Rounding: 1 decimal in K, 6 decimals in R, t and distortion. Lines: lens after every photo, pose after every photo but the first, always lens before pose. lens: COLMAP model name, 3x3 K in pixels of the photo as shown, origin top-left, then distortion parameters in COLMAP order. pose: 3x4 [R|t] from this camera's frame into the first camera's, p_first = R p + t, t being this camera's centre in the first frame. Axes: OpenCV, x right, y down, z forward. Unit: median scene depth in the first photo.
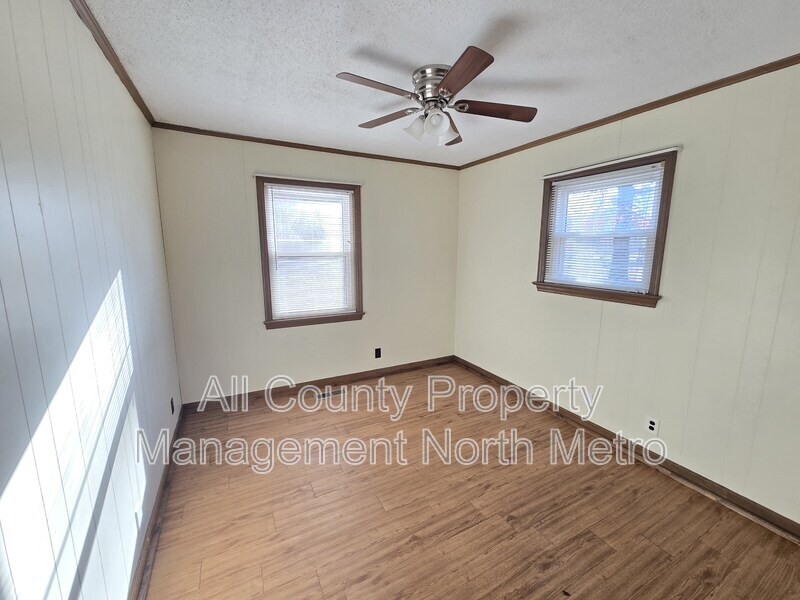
lens RADIAL K [[329.3, 0, 403.1], [0, 329.3, 297.8], [0, 0, 1]] dist [0.002706, 0.000611]
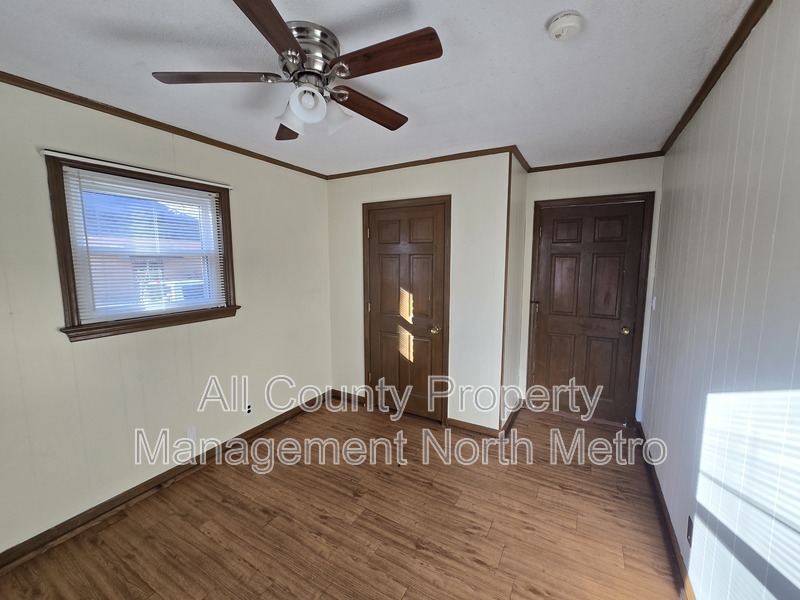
lens RADIAL K [[329.3, 0, 403.3], [0, 329.3, 300.7], [0, 0, 1]] dist [0.002706, 0.000611]
pose [[-0.537851, -0.109073, 0.835954, -0.673102], [0.124281, 0.970502, 0.206591, -0.235099], [-0.833829, 0.215008, -0.508429, 1.292187]]
